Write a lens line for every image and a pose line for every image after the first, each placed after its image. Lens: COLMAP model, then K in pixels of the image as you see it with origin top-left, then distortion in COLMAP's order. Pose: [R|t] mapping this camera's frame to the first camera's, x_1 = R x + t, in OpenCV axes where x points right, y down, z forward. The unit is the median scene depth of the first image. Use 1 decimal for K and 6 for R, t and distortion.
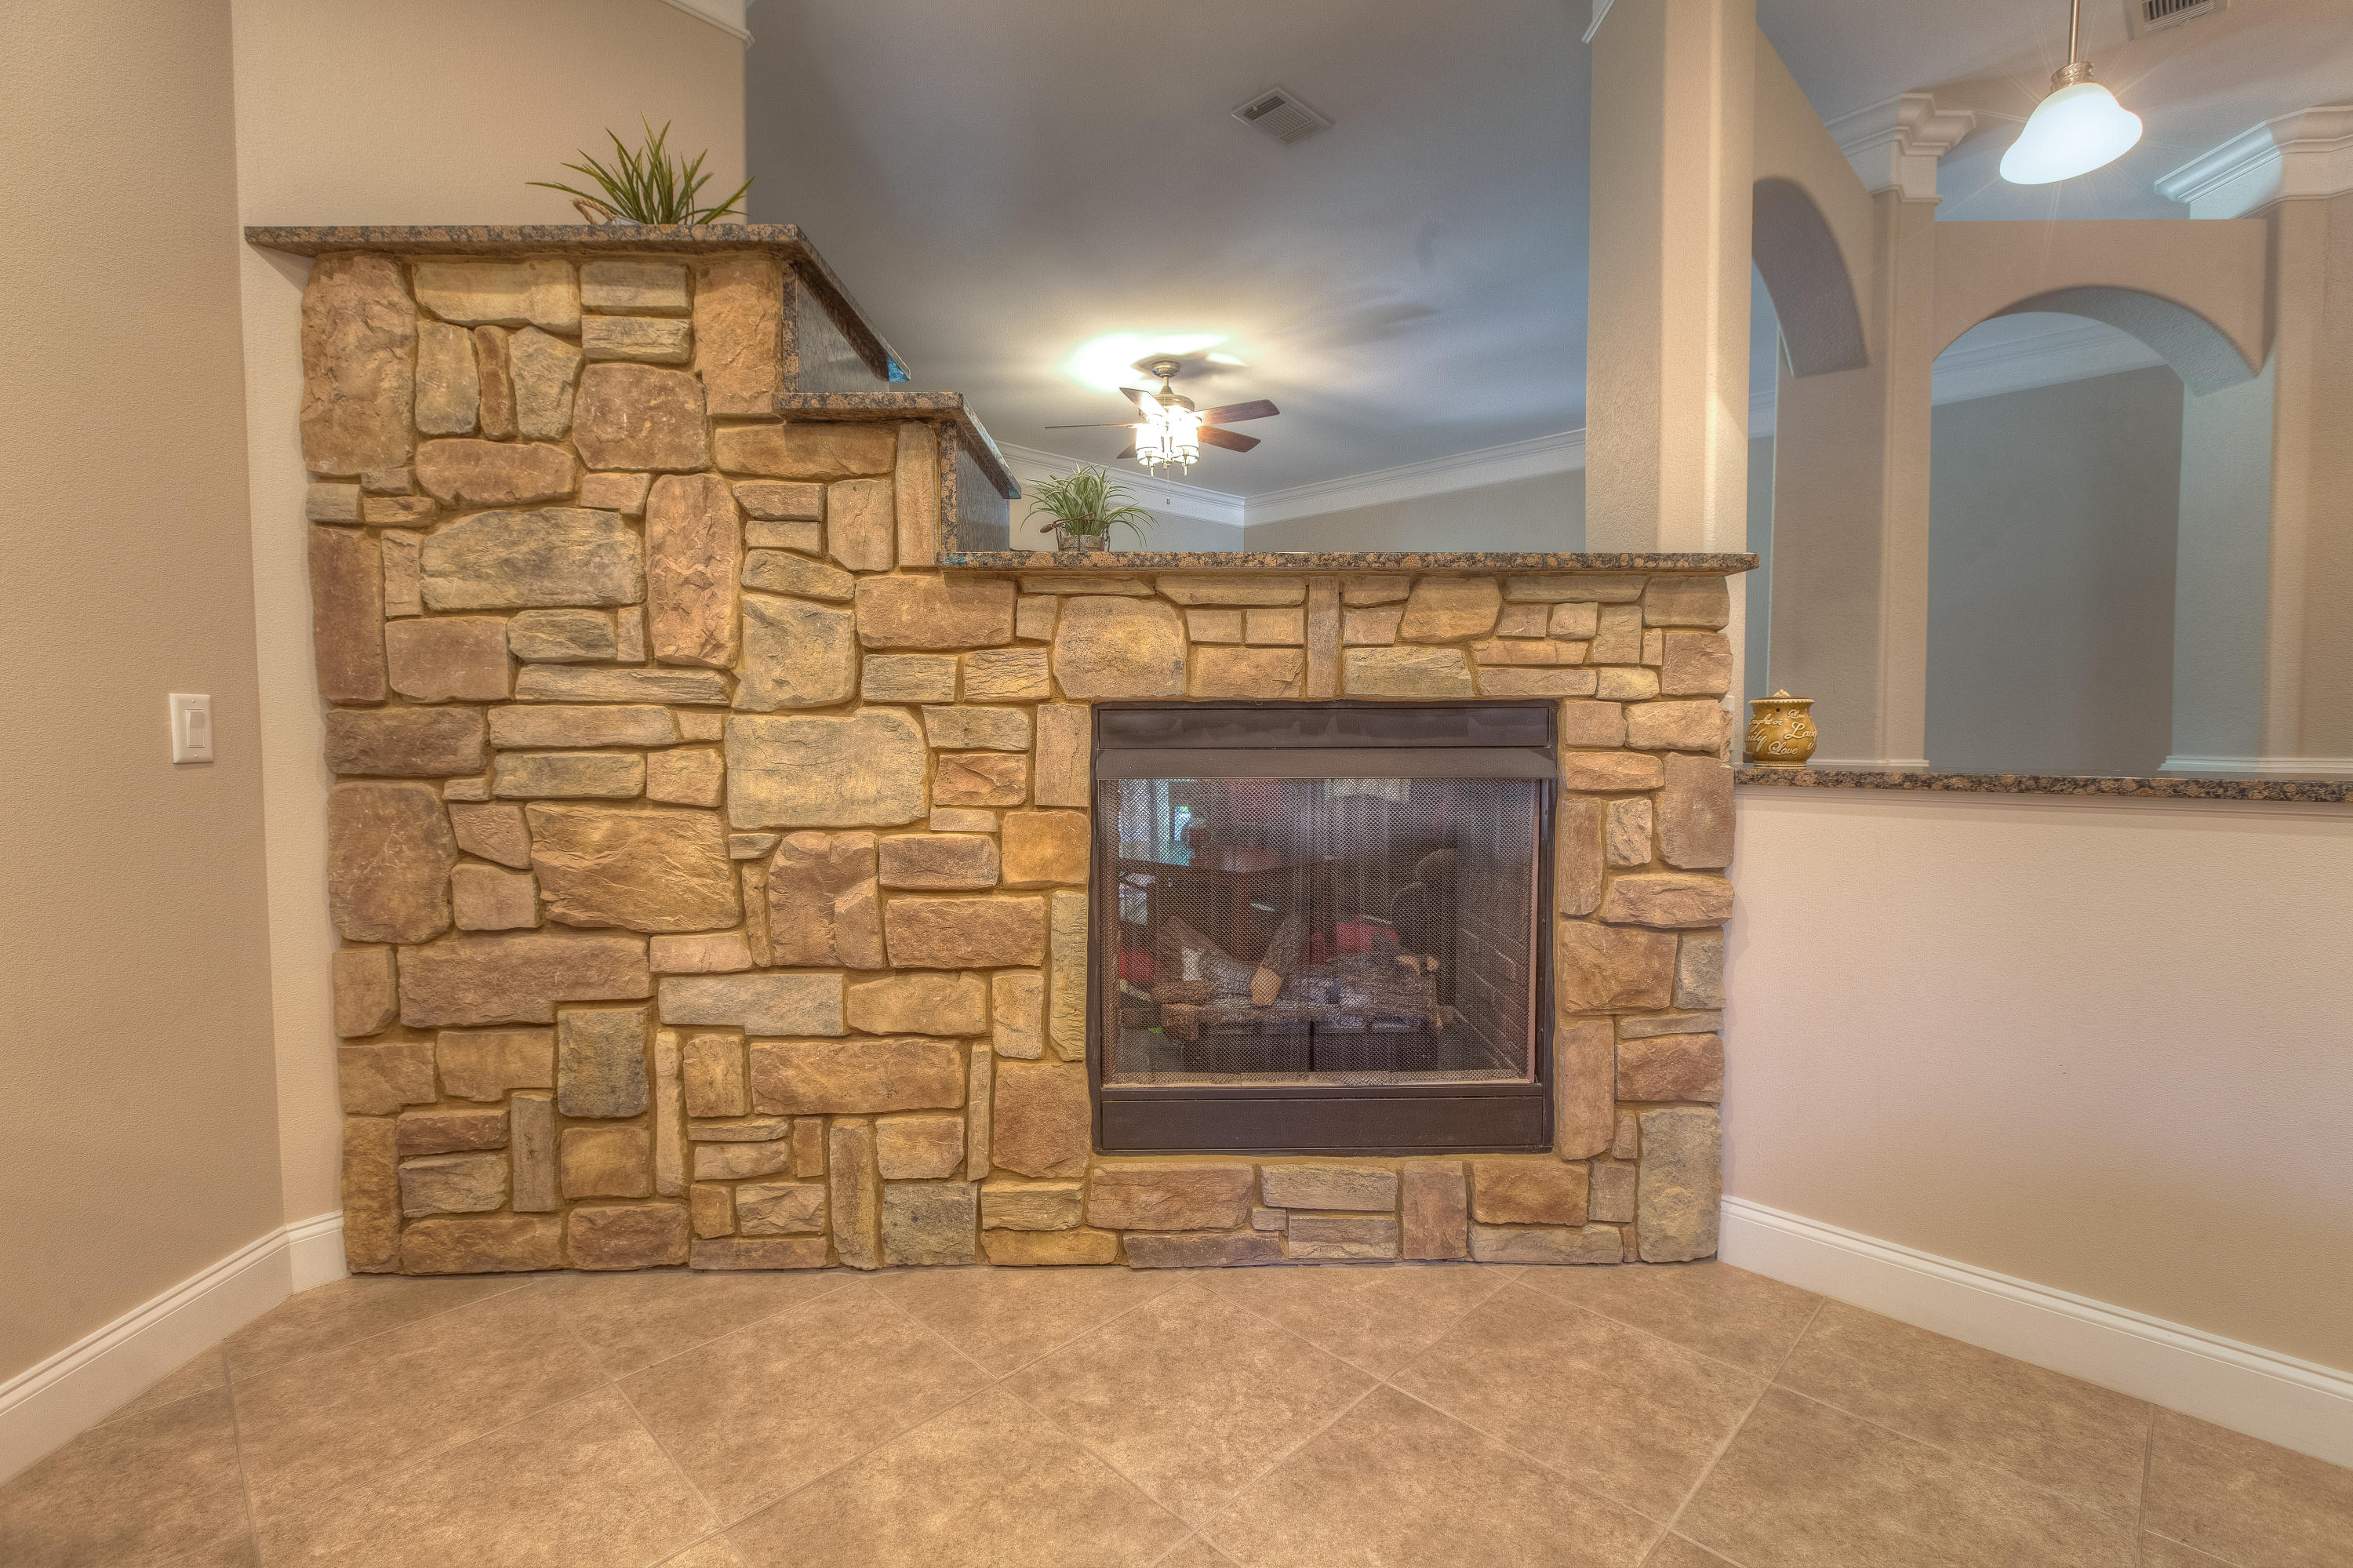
lens RADIAL K [[1044.5, 0, 1168.9], [0, 1044.5, 777.6], [0, 0, 1]] dist [0.001337, 0.000618]
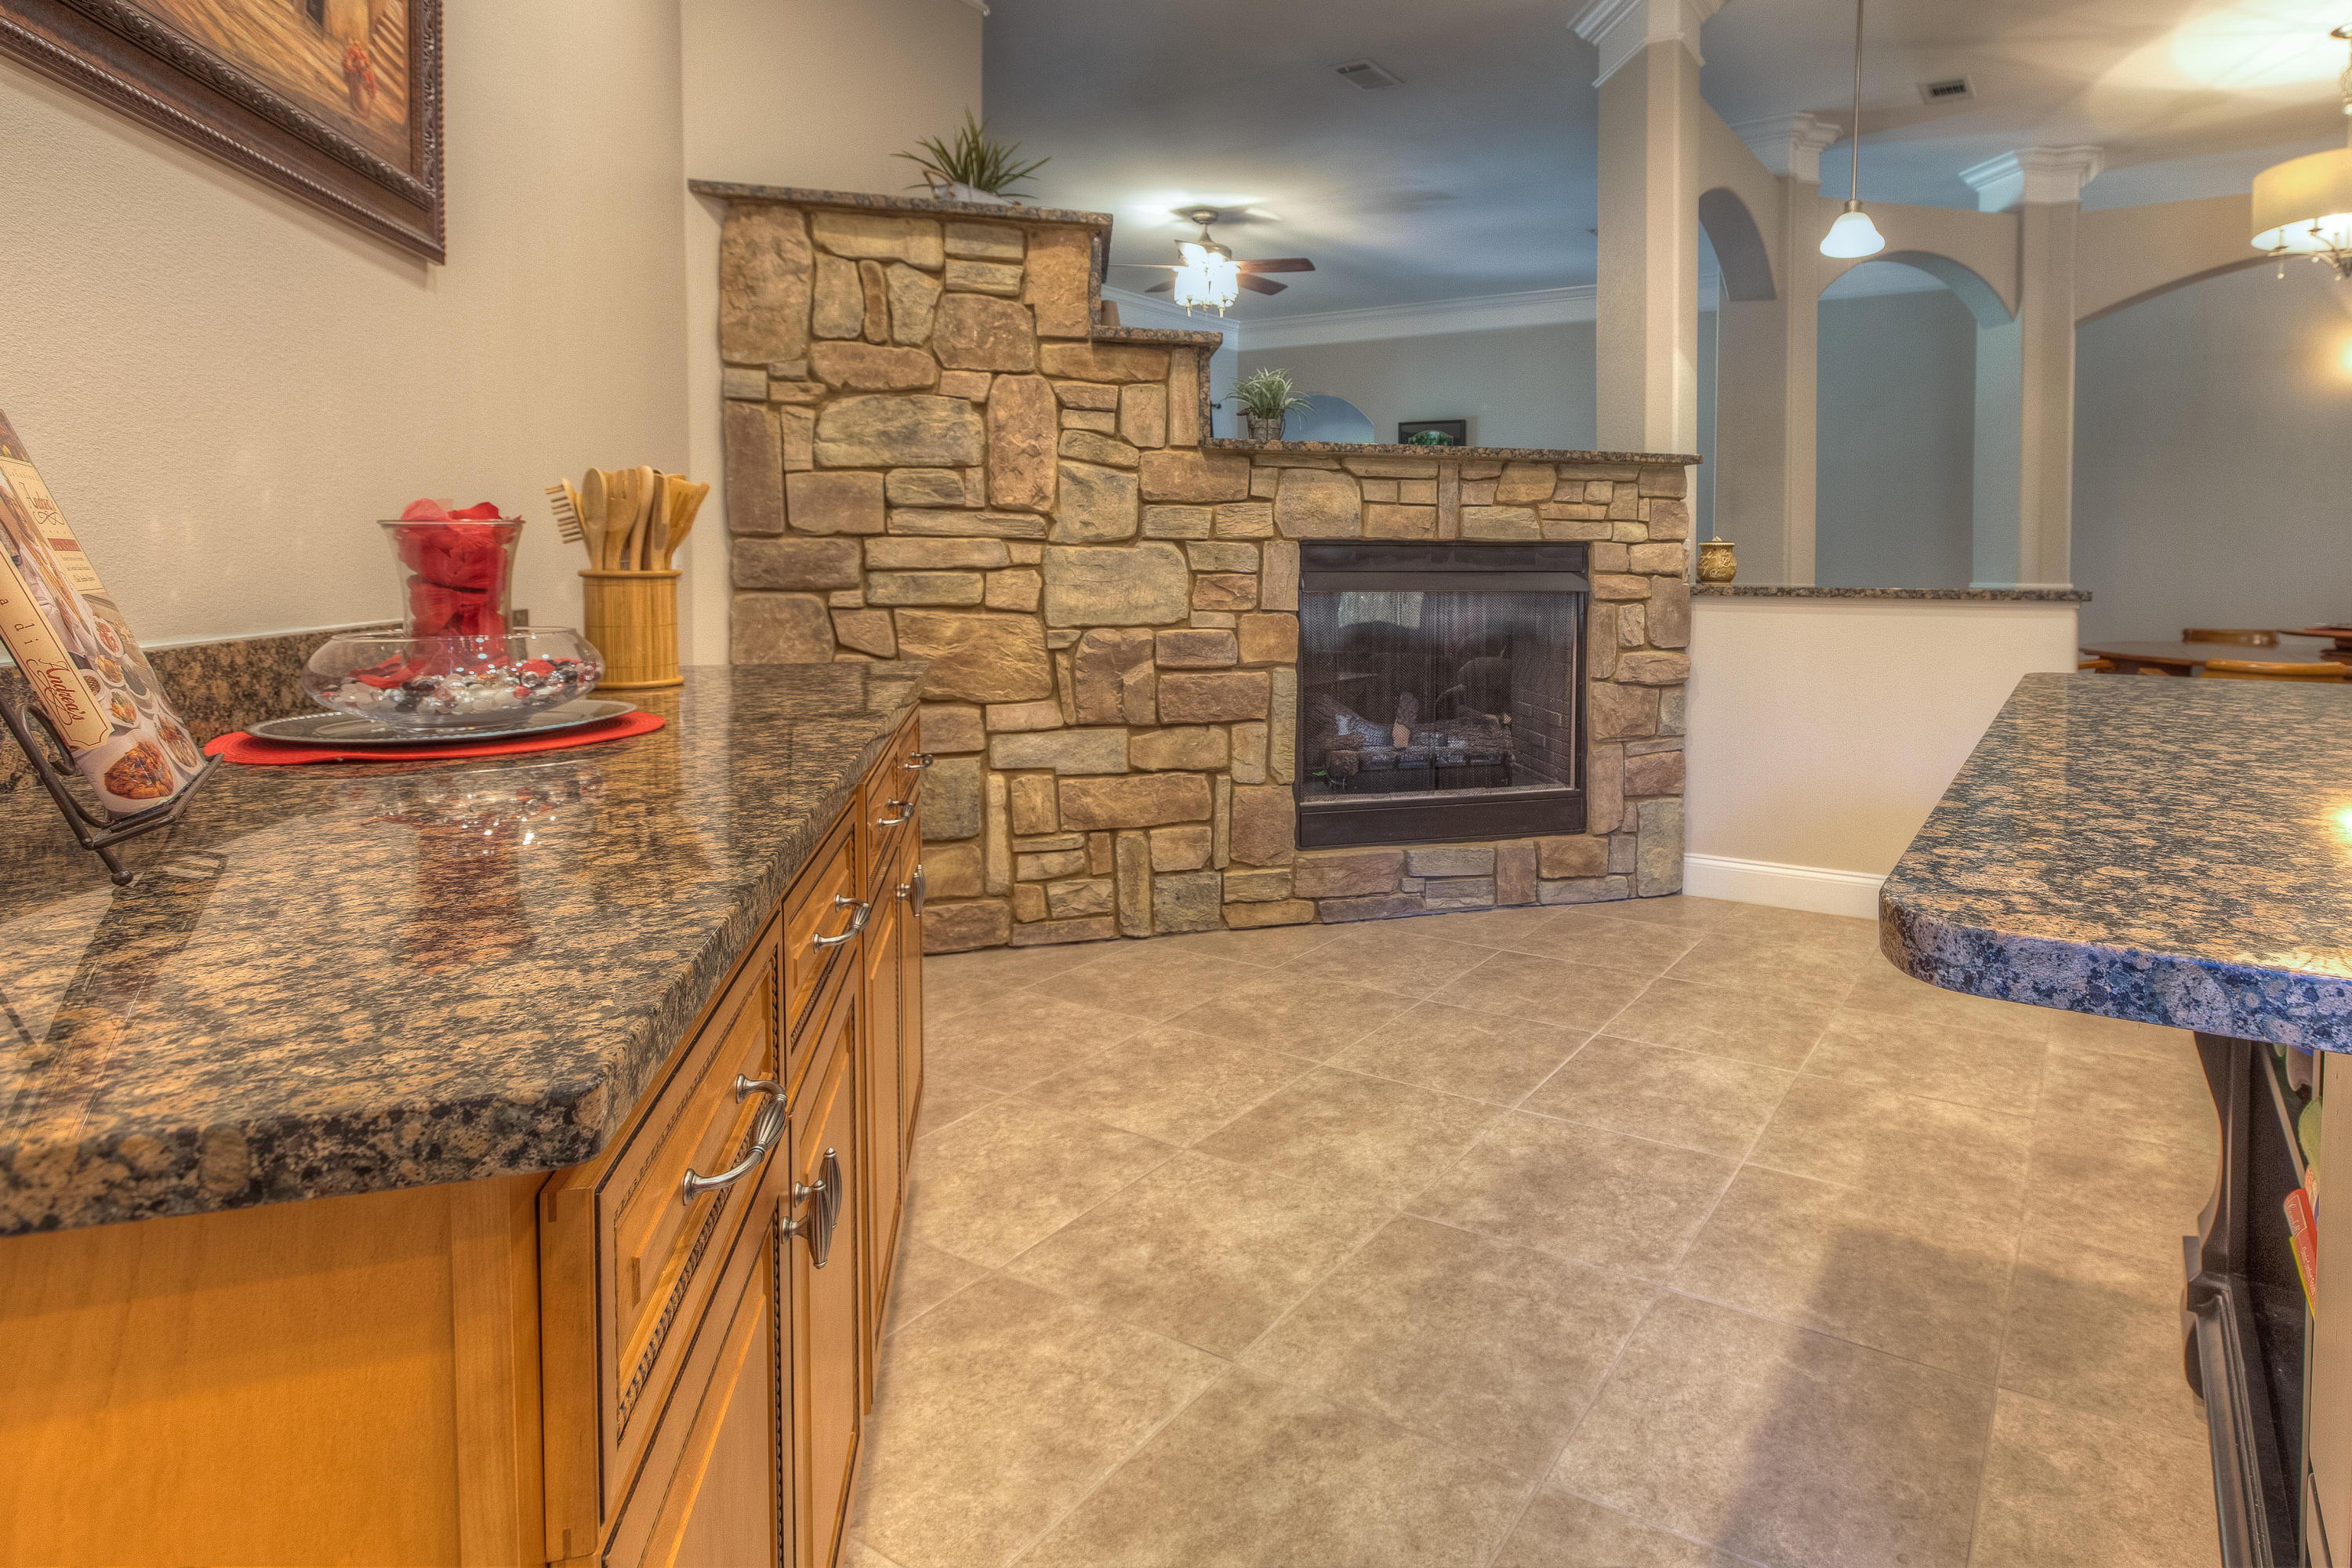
lens RADIAL K [[1261.3, 0, 1418.4], [0, 1261.3, 603.8], [0, 0, 1]] dist [0.002229, 0.001042]
pose [[0.960634, -0.002065, 0.277808, -0.412057], [0.004811, 0.999946, -0.009201, 0.035875], [-0.277774, 0.010176, 0.960593, -0.770250]]
